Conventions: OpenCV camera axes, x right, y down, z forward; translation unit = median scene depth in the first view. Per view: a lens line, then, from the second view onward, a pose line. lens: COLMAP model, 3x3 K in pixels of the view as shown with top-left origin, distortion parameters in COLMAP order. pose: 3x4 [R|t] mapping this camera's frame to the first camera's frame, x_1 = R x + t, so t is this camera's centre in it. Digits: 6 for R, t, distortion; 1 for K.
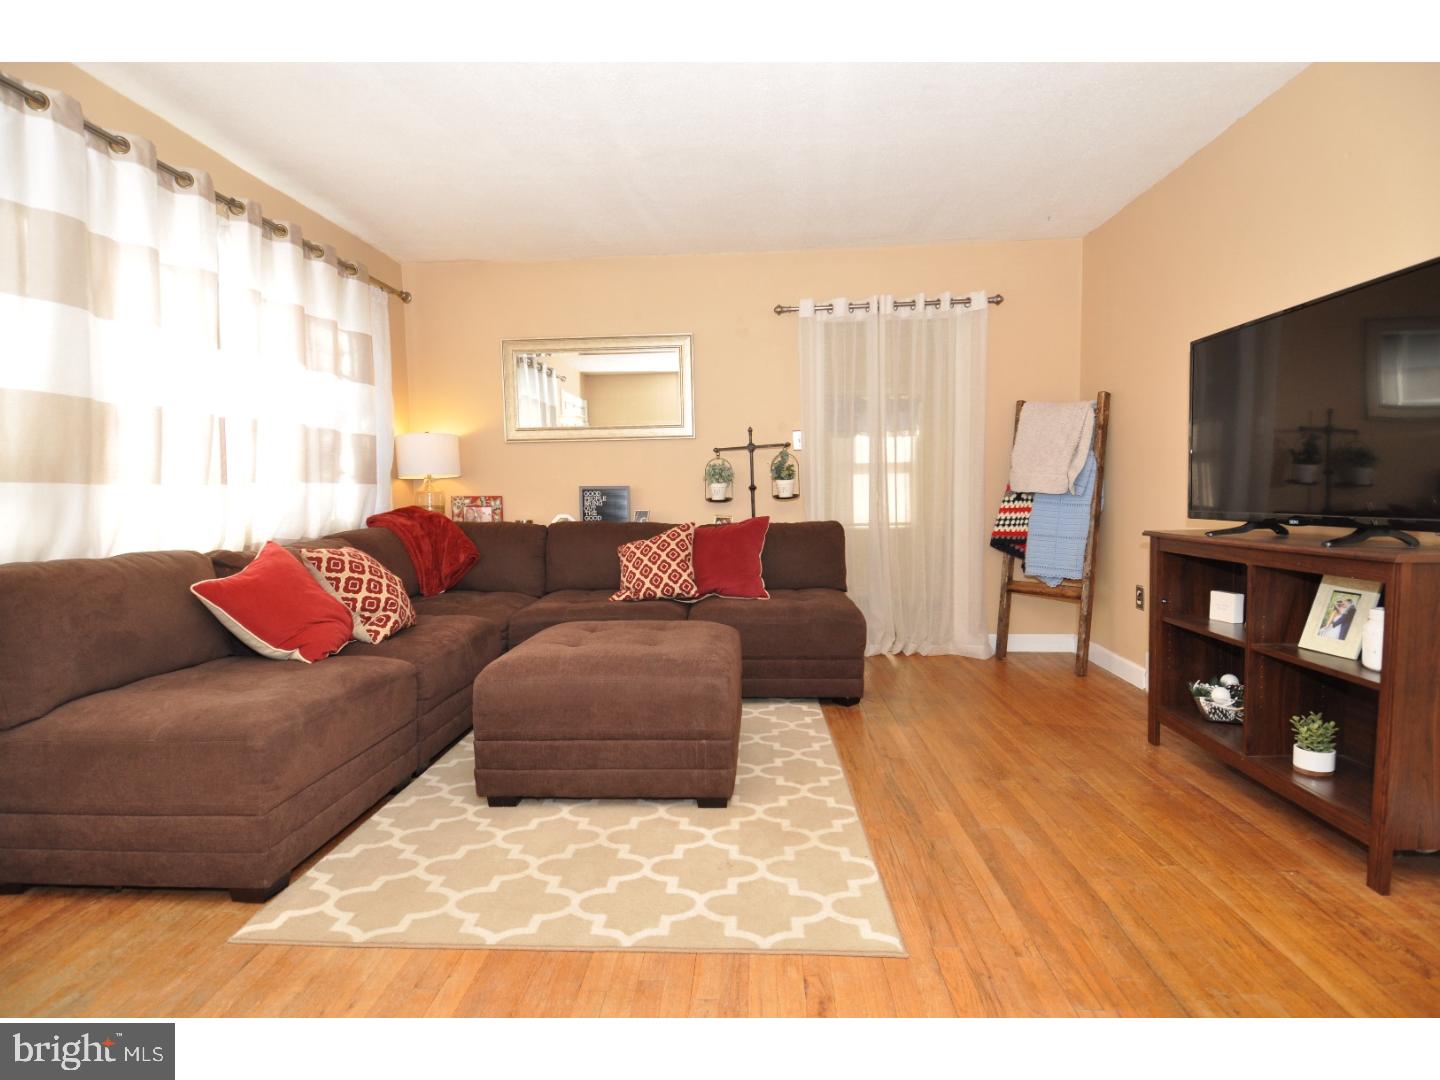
lens RADIAL K [[742.0, 0, 720.0], [0, 742.0, 540.0], [0, 0, 1]] dist [0.047127, -0.052242]
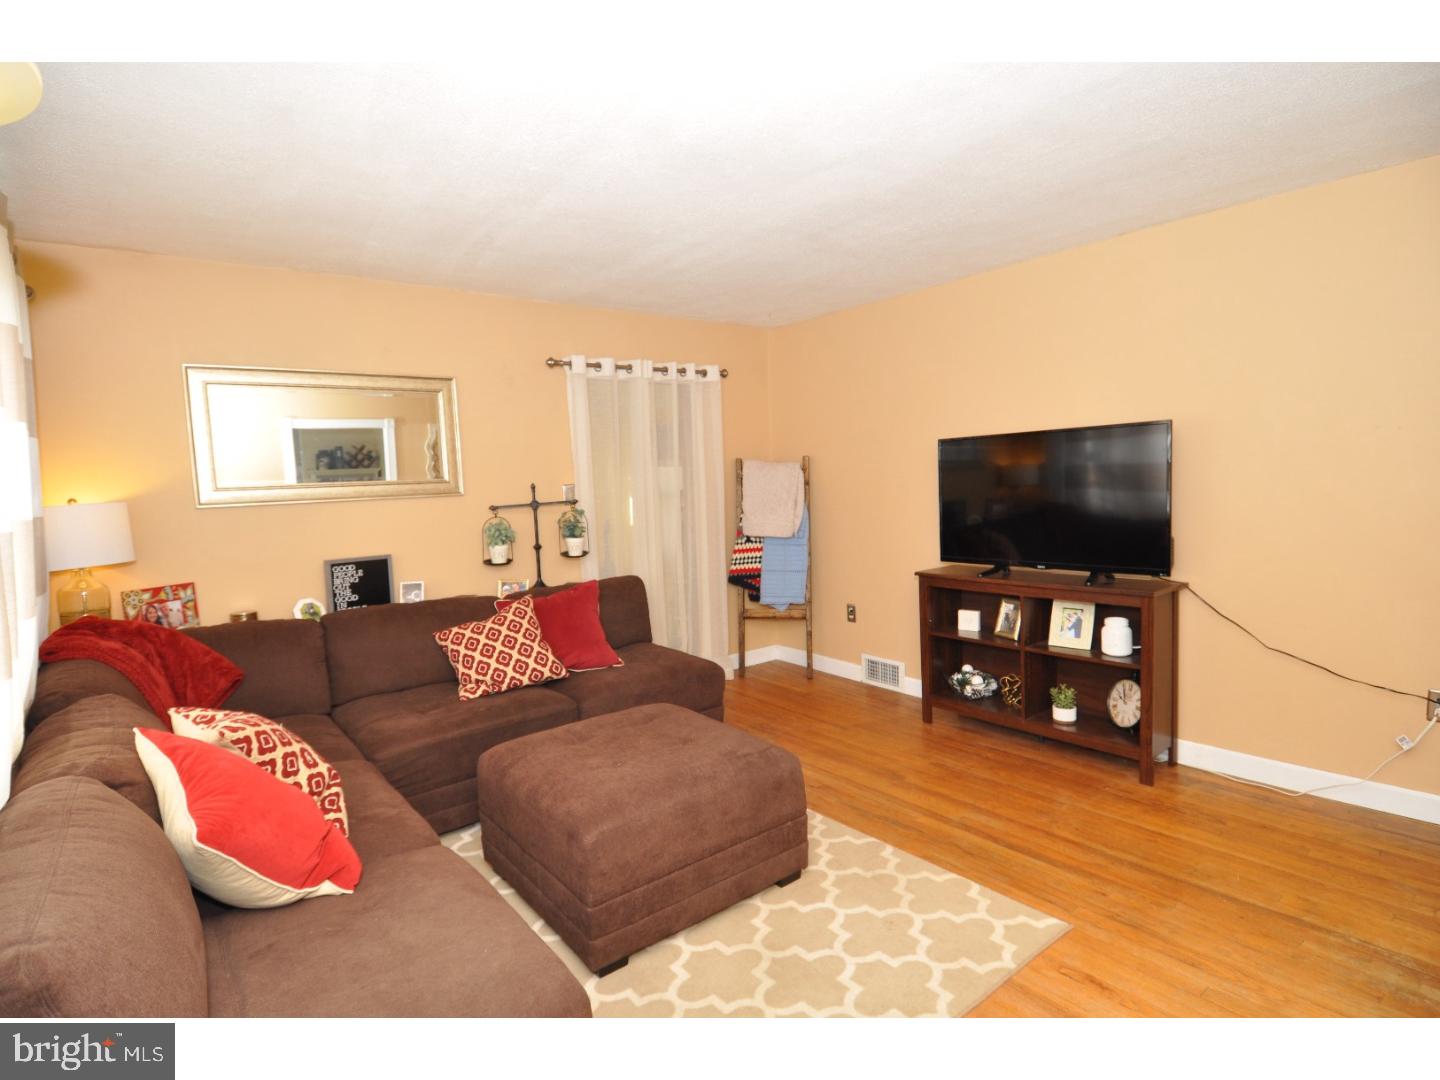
lens RADIAL K [[736.9, 0, 720.0], [0, 736.9, 540.0], [0, 0, 1]] dist [0.049725, -0.057251]
pose [[0.750212, -0.068000, 0.657691, -0.611435], [0.069315, 0.997305, 0.024047, -0.131114], [-0.657554, 0.027548, 0.752904, 0.208375]]
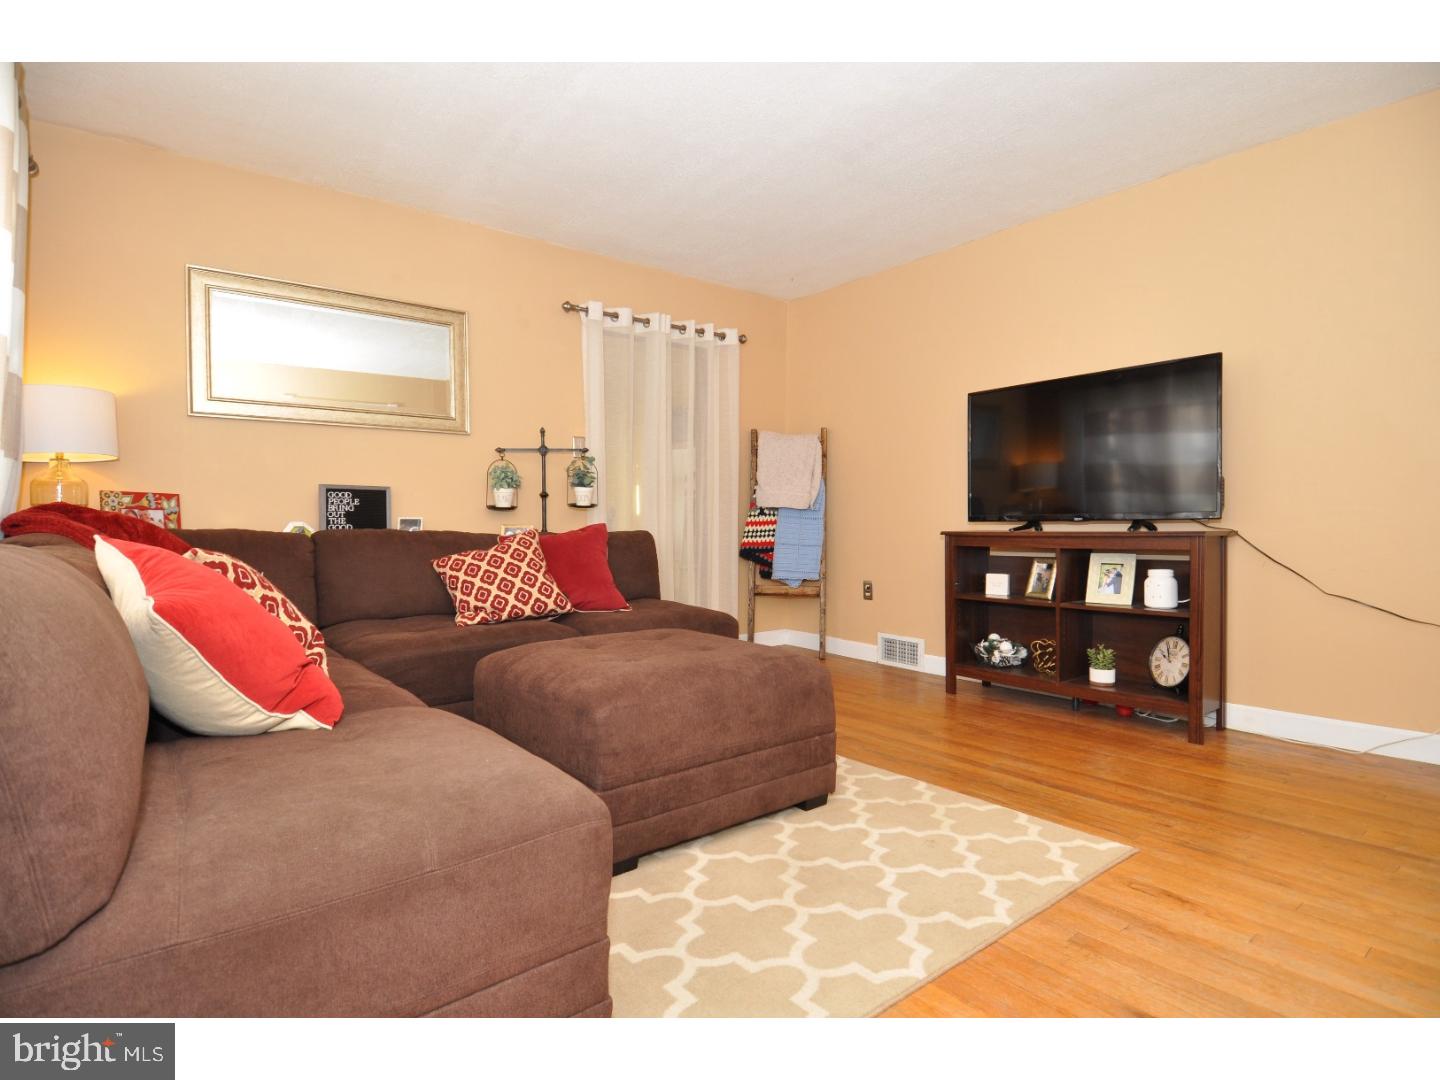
lens RADIAL K [[742.0, 0, 720.0], [0, 742.0, 540.0], [0, 0, 1]] dist [0.047127, -0.052242]
pose [[0.748912, -0.001090, 0.662668, -0.601788], [0.034648, 0.998695, -0.037514, 0.038774], [-0.661763, 0.051055, 0.747973, 0.283538]]
